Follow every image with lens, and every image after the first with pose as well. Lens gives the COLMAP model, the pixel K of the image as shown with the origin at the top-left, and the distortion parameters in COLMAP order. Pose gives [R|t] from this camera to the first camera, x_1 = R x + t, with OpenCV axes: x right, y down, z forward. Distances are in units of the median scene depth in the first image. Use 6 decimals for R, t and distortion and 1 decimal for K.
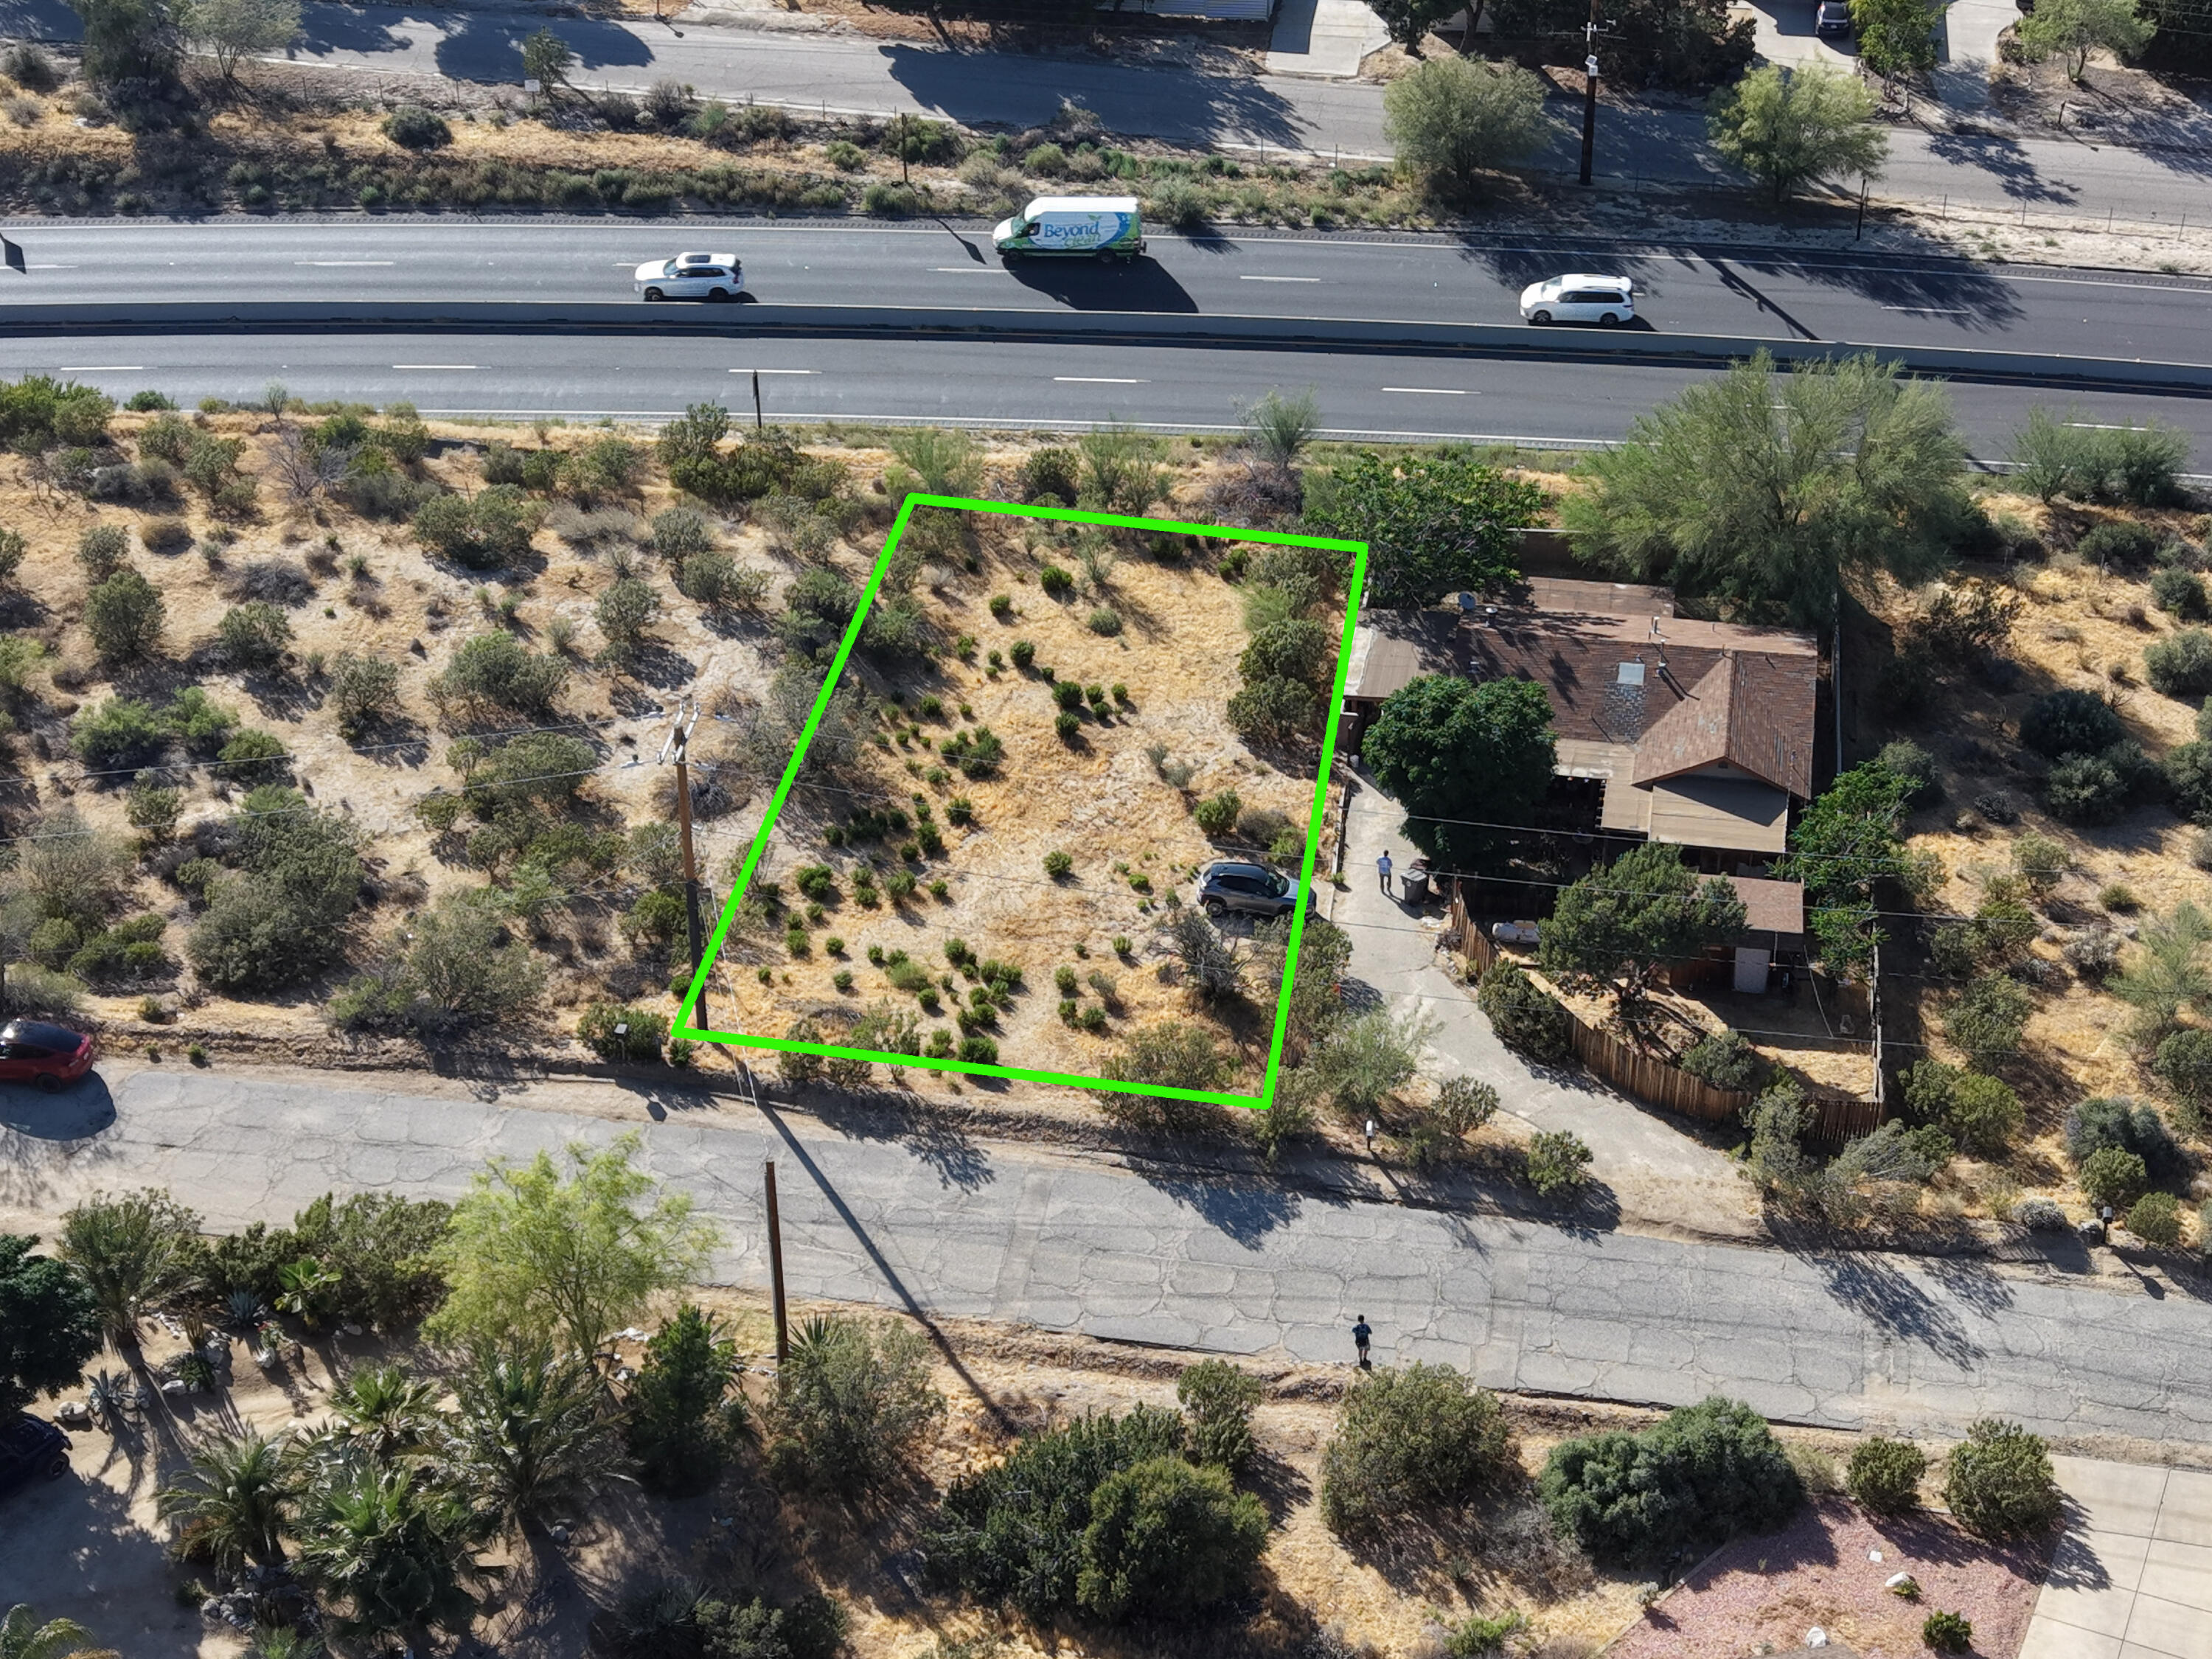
lens RADIAL K [[3092.5, 0, 1158.1], [0, 3092.5, 836.9], [0, 0, 1]] dist [0.158782, -0.338851]
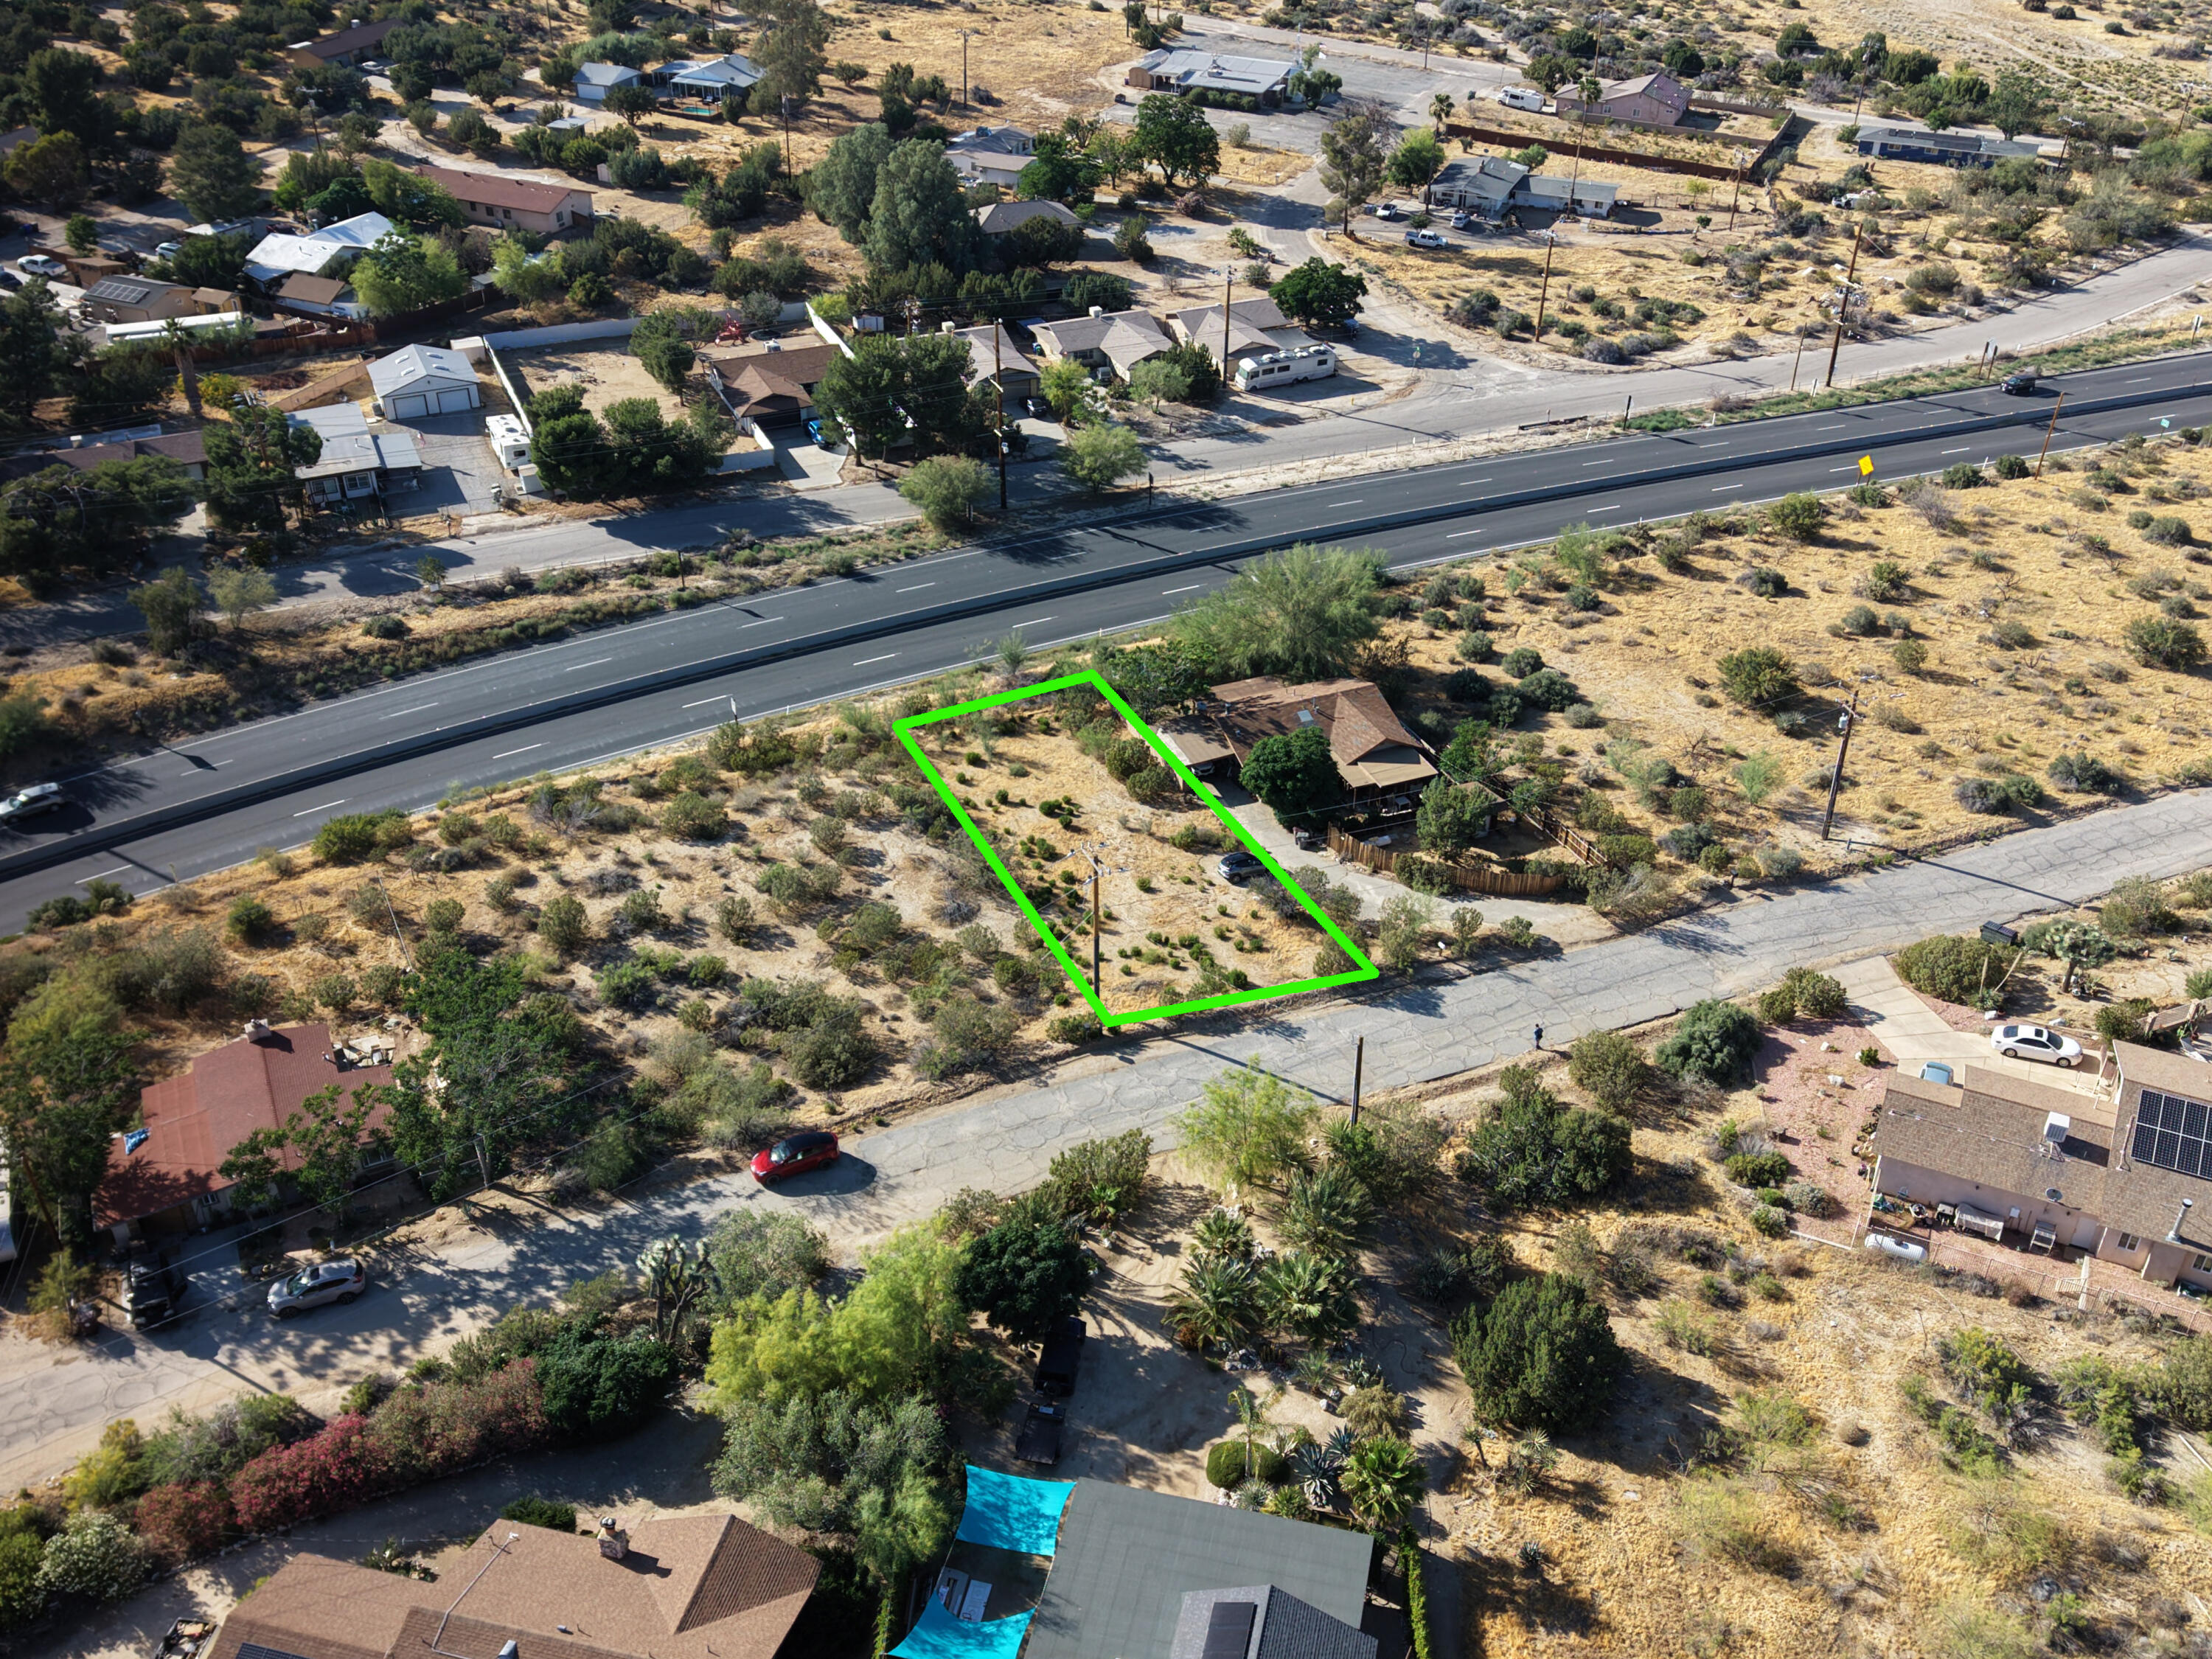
lens RADIAL K [[1600.7, 0, 1106.0], [0, 1600.7, 829.5], [0, 0, 1]] dist [0.148765, -0.320978]
pose [[0.881314, -0.295404, 0.368811, -0.391199], [0.300092, 0.952798, 0.046054, -0.073152], [-0.365006, 0.070090, 0.928363, 0.084062]]
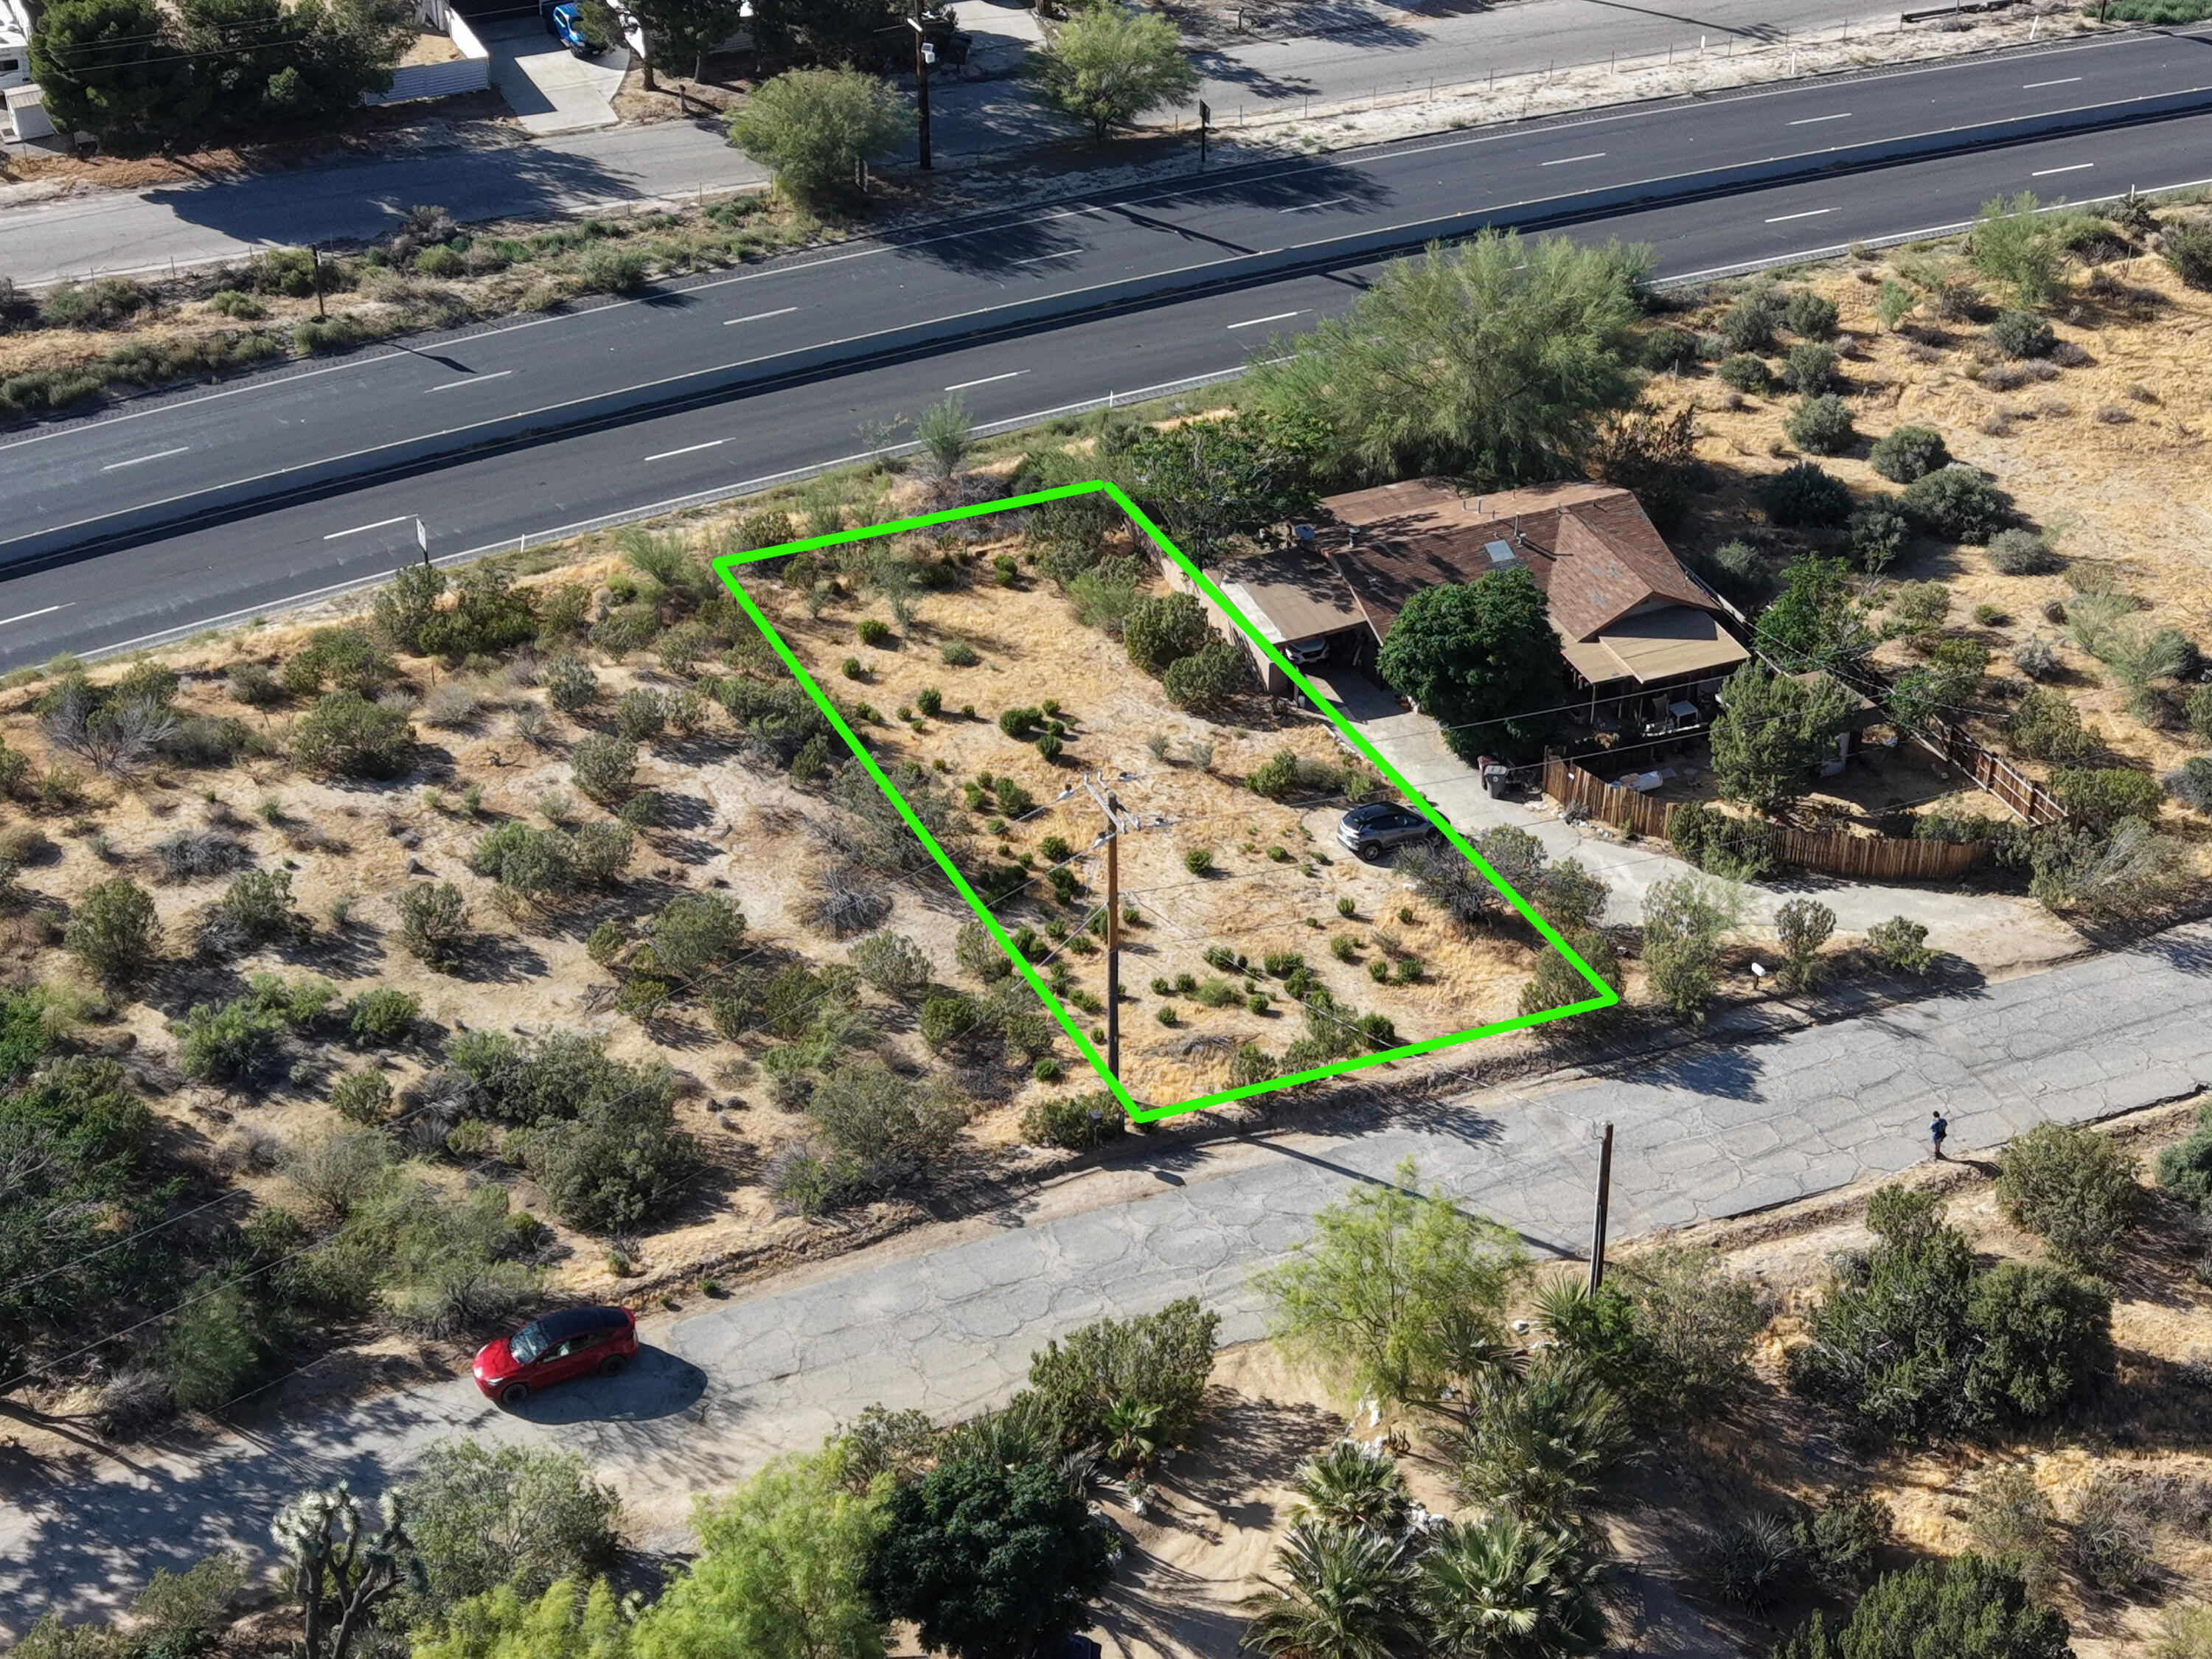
lens RADIAL K [[3057.2, 0, 1106.0], [0, 3057.2, 829.5], [0, 0, 1]] dist [0.157417, -0.370296]
pose [[0.881619, -0.298289, 0.365747, -0.407096], [0.299886, 0.952450, 0.053918, -0.062237], [-0.364439, 0.062147, 0.929151, 0.071402]]
